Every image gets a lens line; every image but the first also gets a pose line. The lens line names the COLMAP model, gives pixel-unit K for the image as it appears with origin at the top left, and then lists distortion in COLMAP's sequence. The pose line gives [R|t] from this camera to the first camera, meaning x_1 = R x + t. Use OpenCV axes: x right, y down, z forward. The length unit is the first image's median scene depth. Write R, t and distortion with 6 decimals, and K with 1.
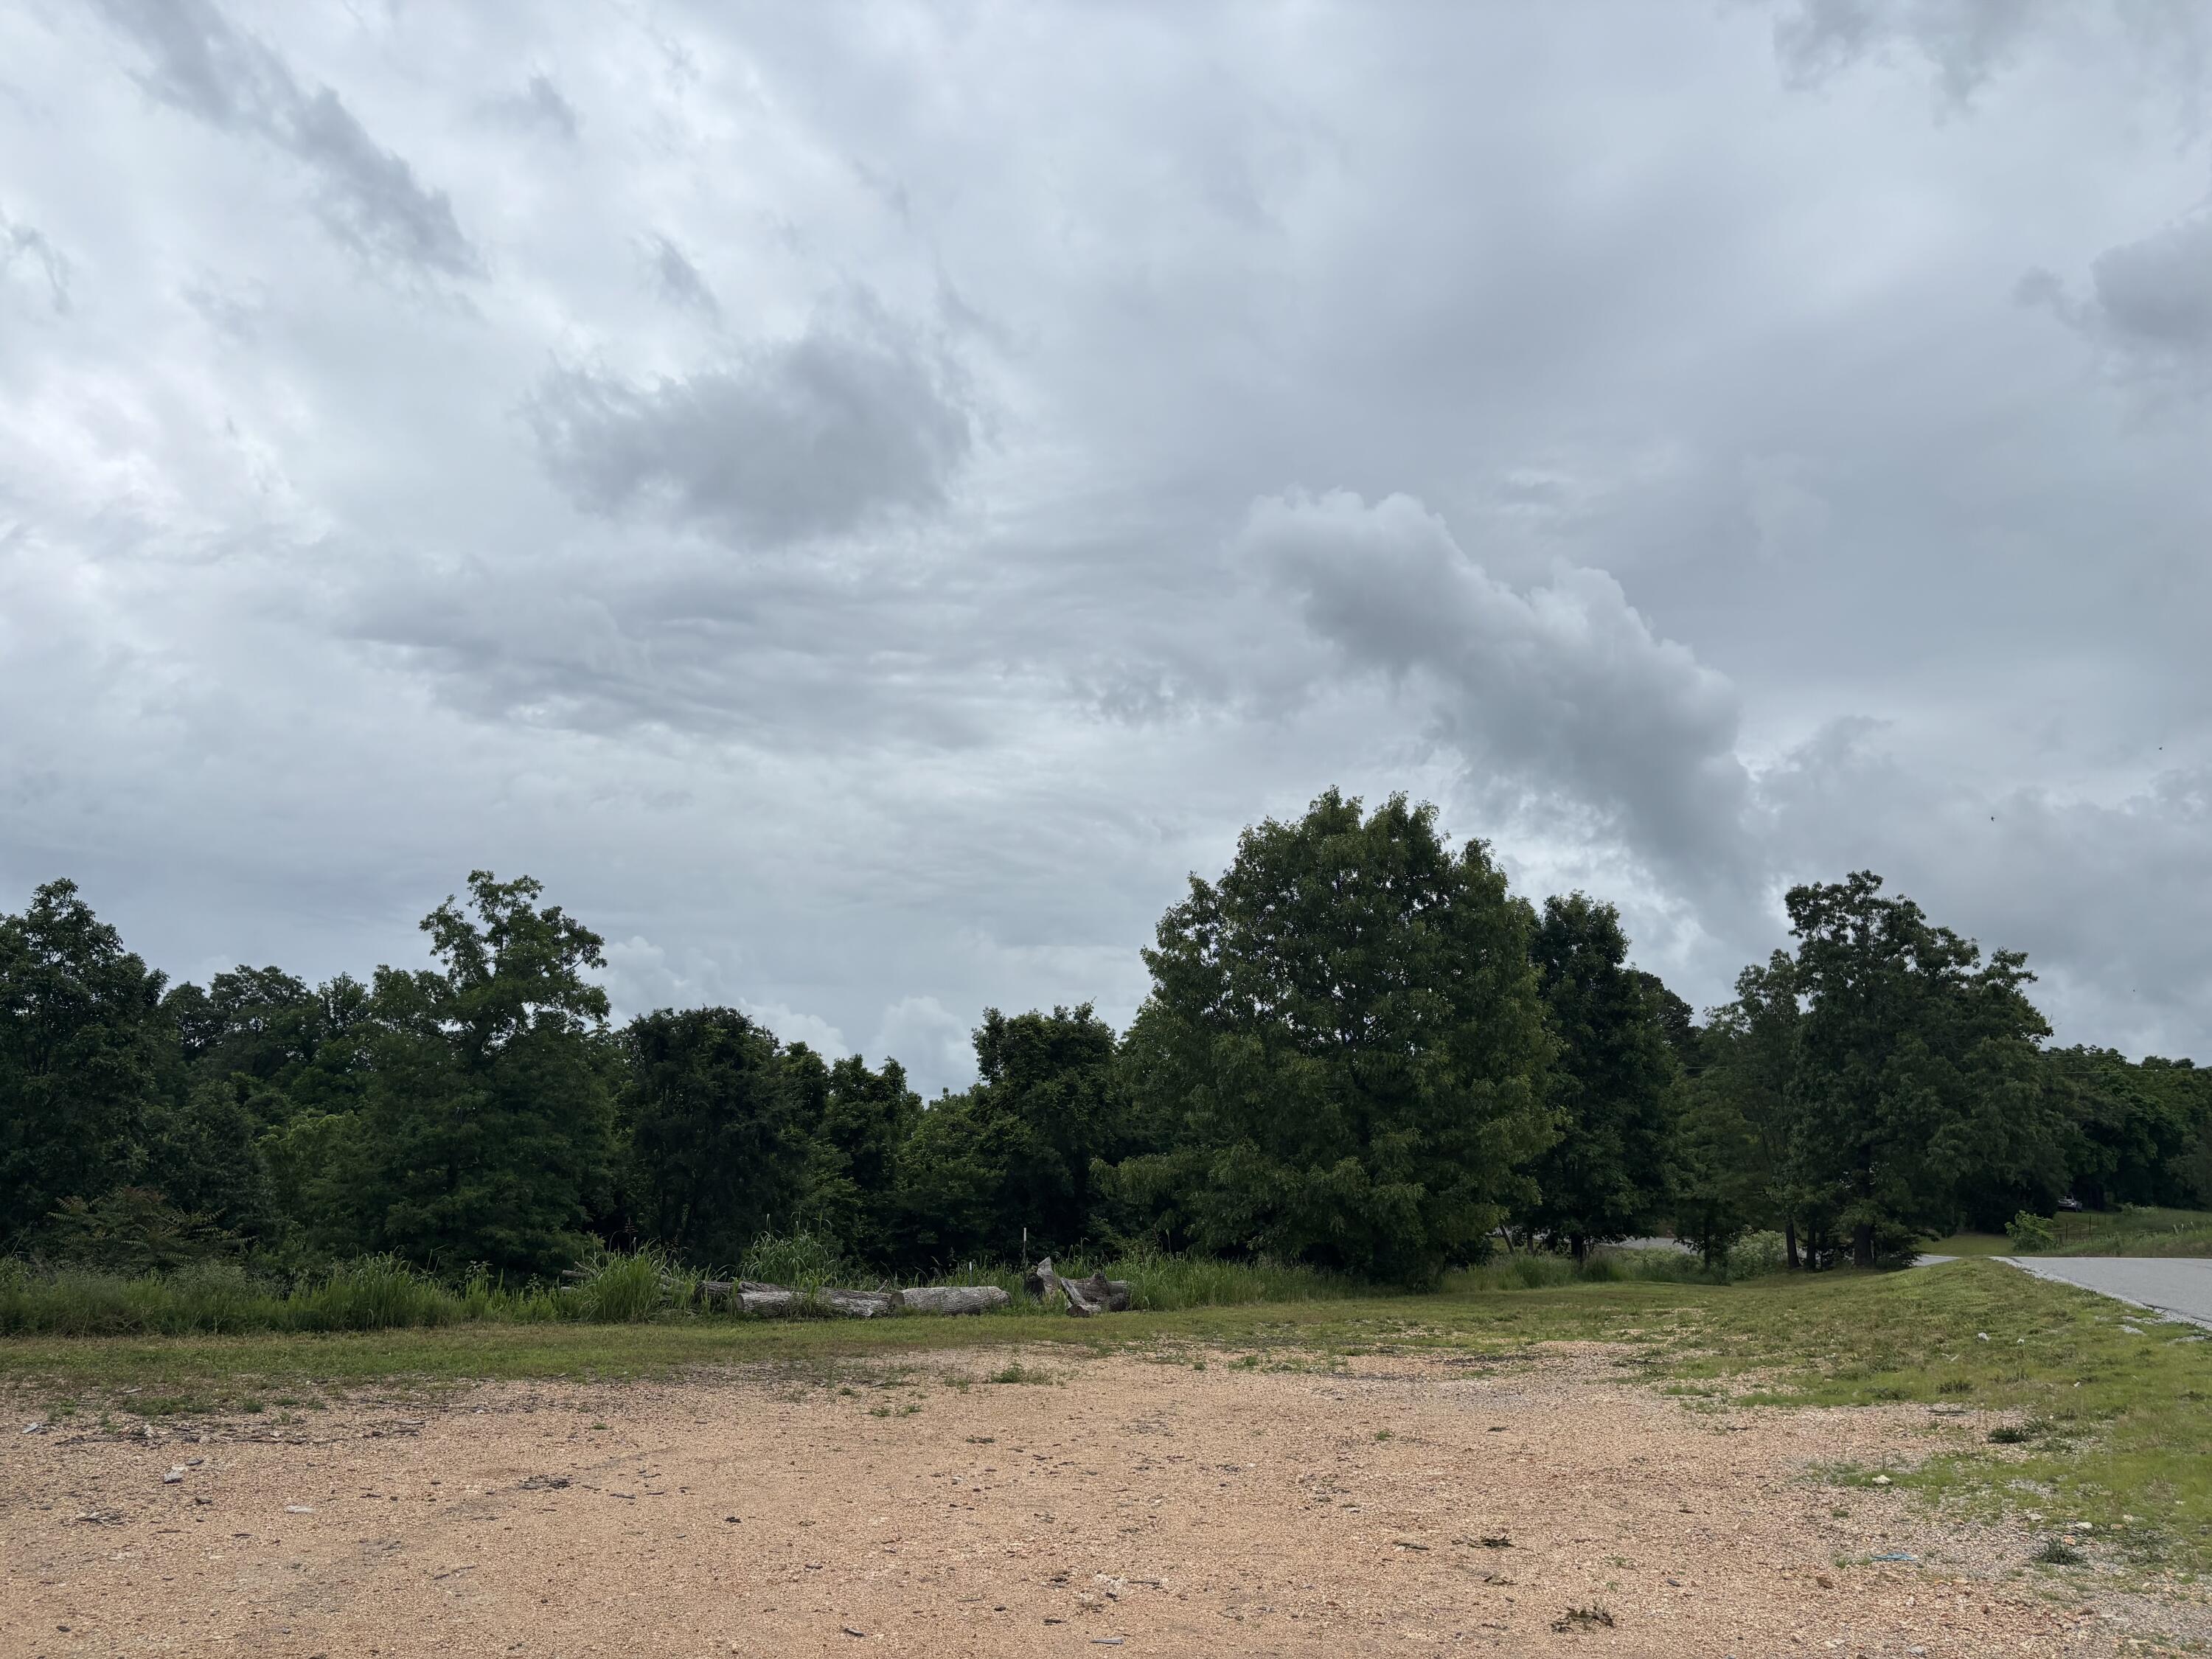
lens RADIAL K [[1610.9, 0, 1059.4], [0, 1610.9, 839.8], [0, 0, 1]] dist [0.024966, -0.002966]
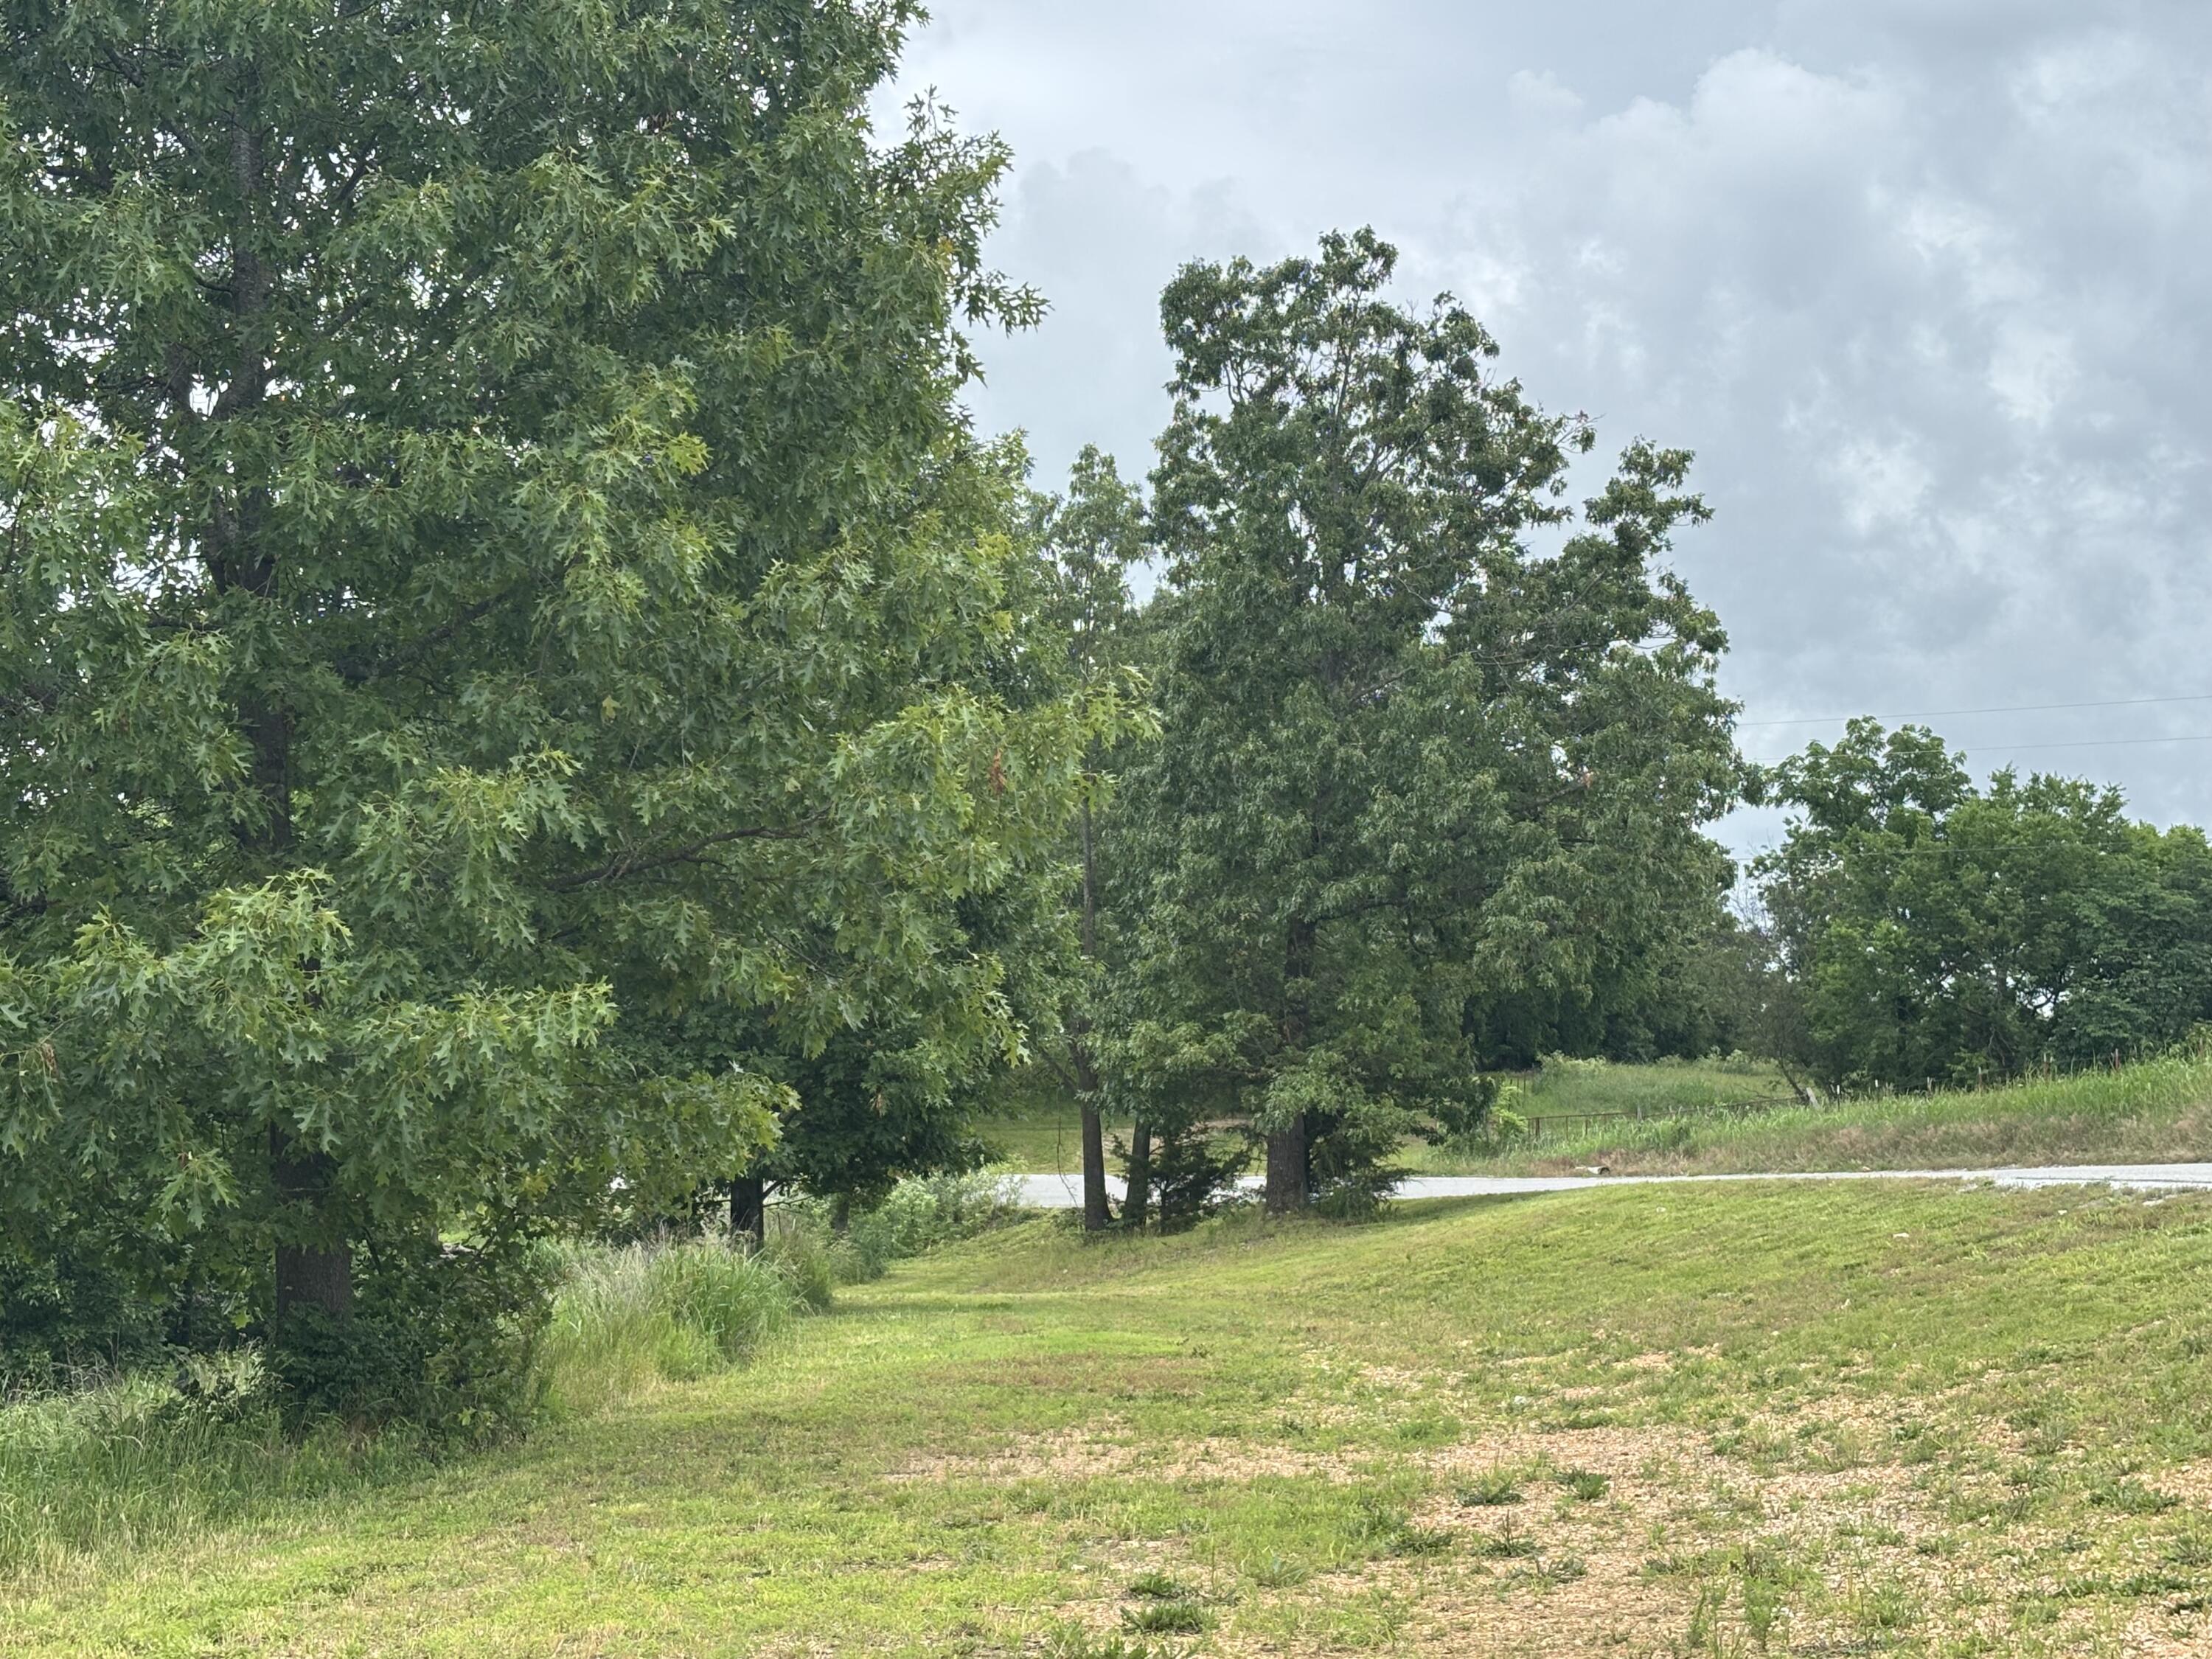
lens RADIAL K [[3568.5, 0, 1106.0], [0, 3568.5, 829.5], [0, 0, 1]] dist [0.206612, 0.012316]
pose [[0.874615, 0.000234, 0.484817, 0.027372], [-0.068806, 0.989938, 0.123649, 0.075150], [-0.479910, -0.141504, 0.865831, 0.324668]]
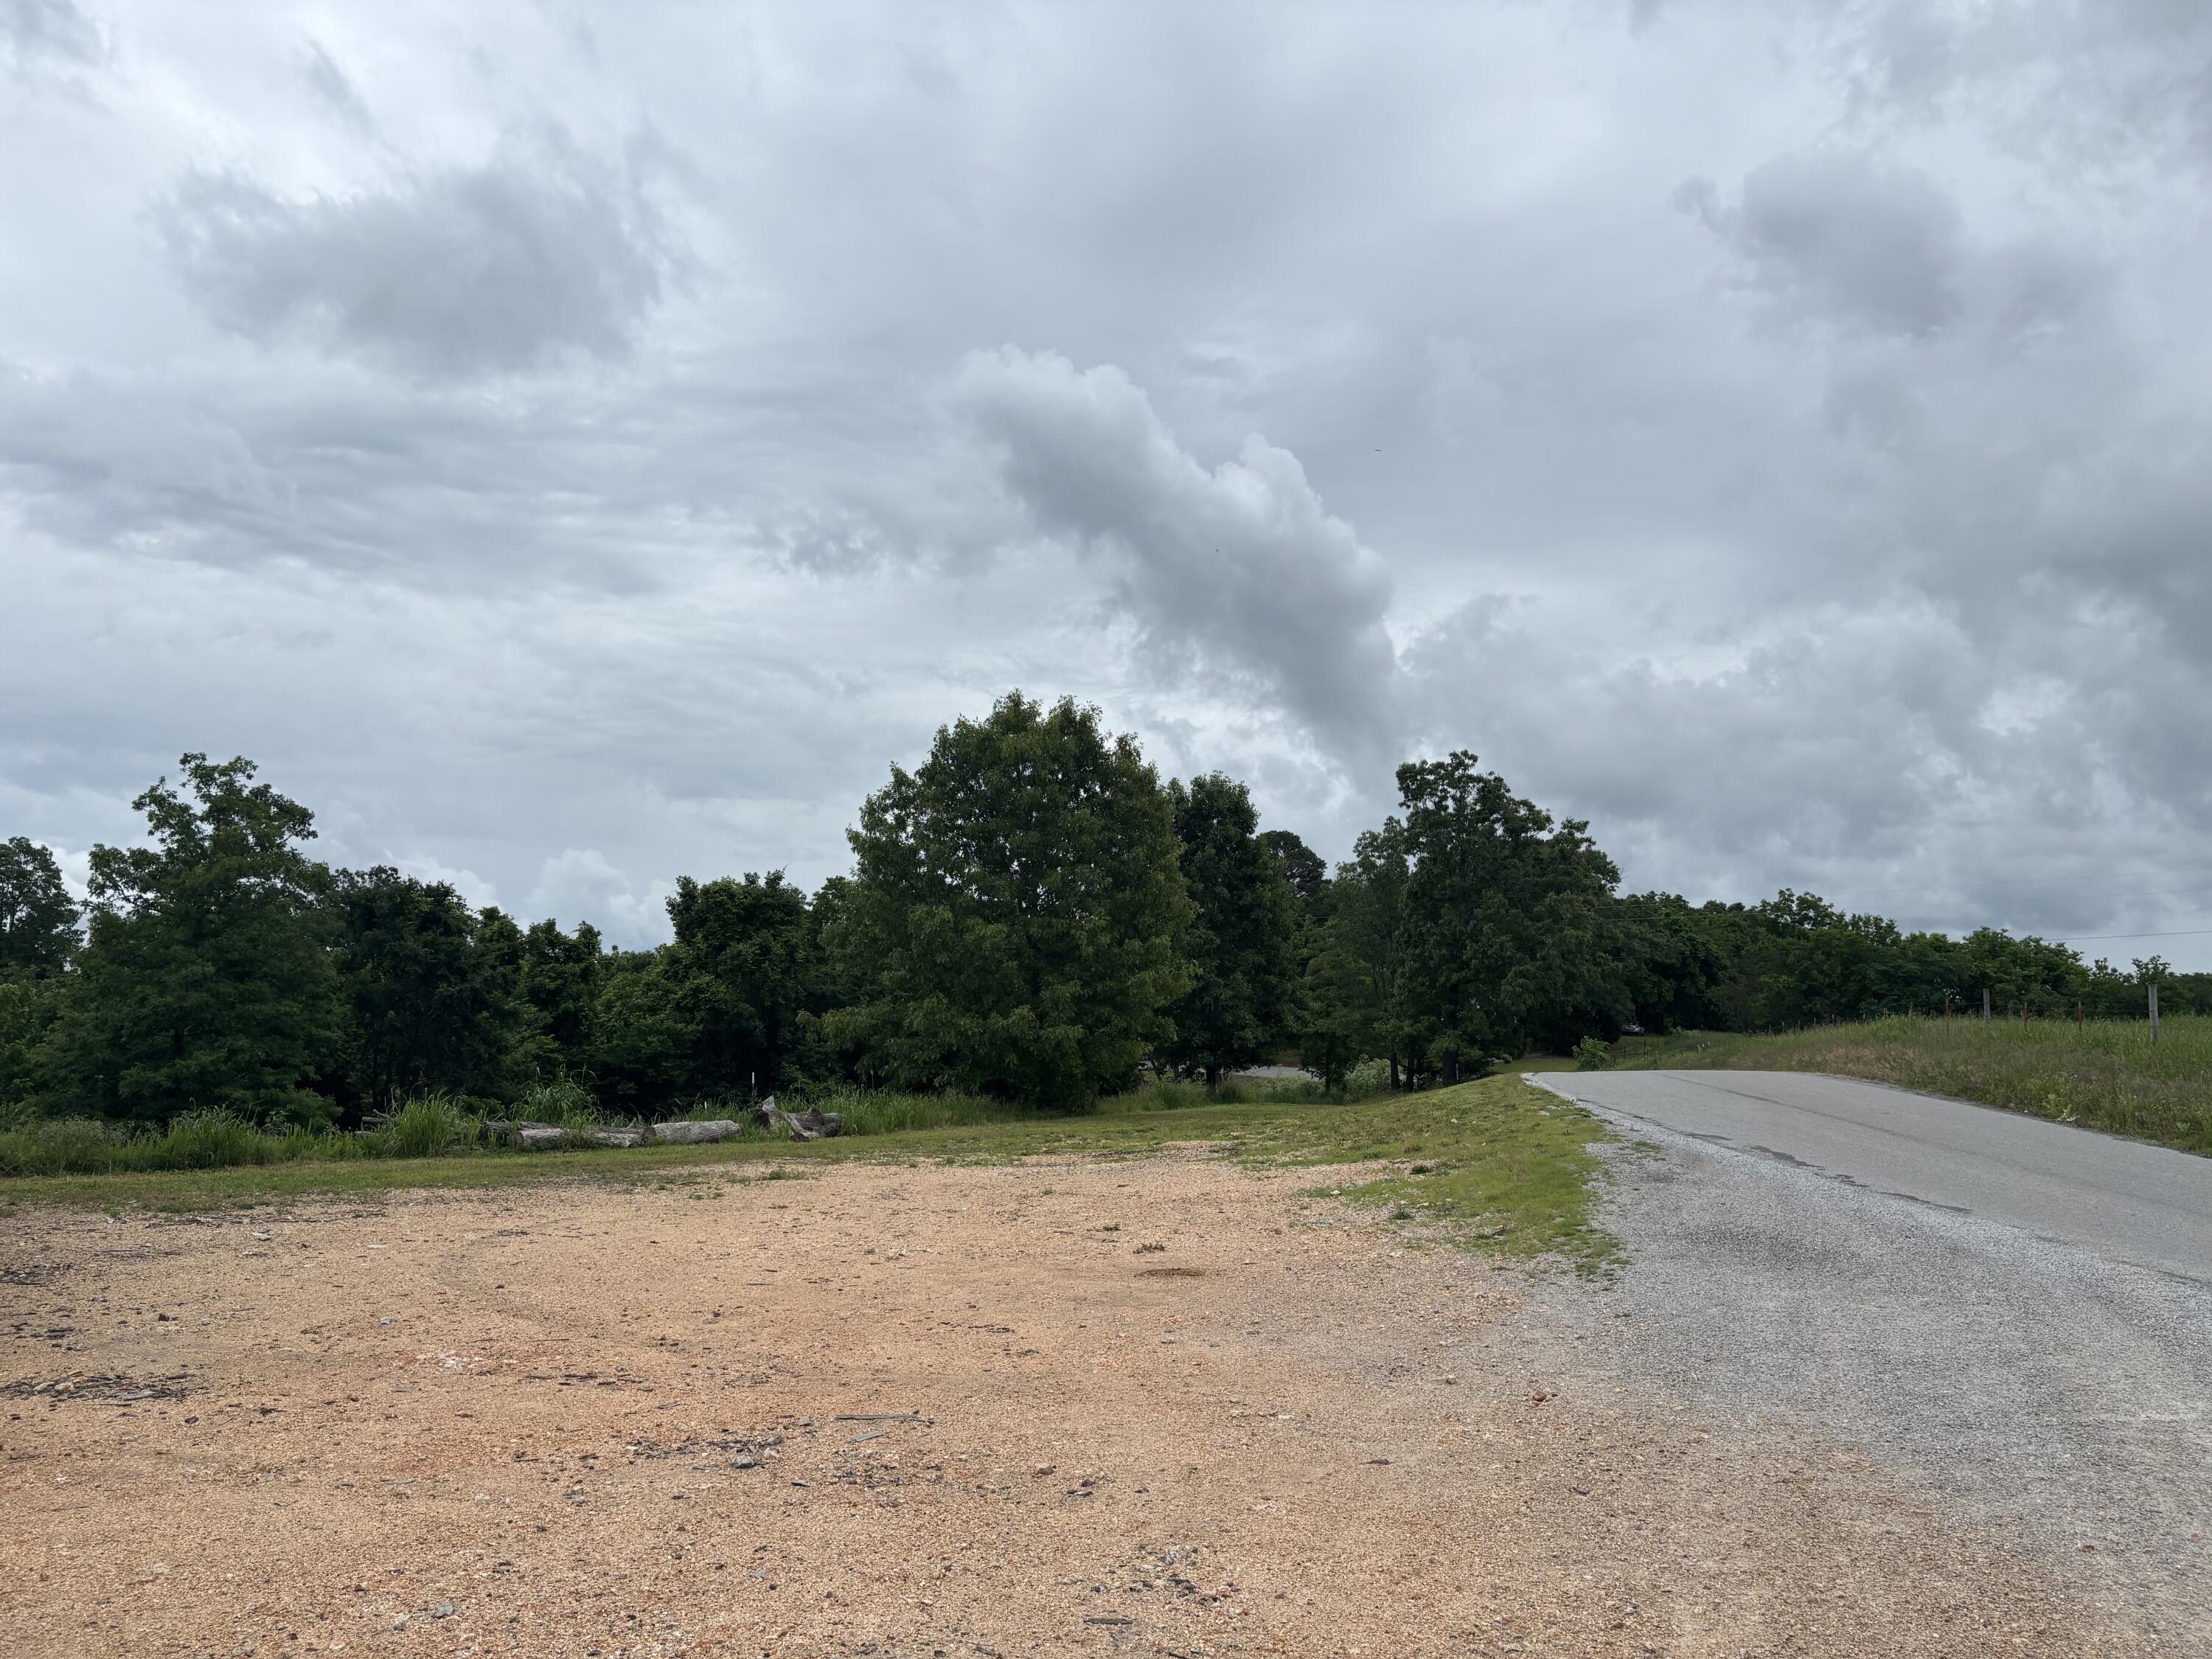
lens RADIAL K [[1639.8, 0, 1106.0], [0, 1639.8, 829.5], [0, 0, 1]] dist [0.091183, -0.120156]
pose [[0.974249, 0.004317, 0.225433, -0.021651], [-0.024238, 0.996028, 0.085677, -0.024076], [-0.224167, -0.088935, 0.970484, -0.112753]]
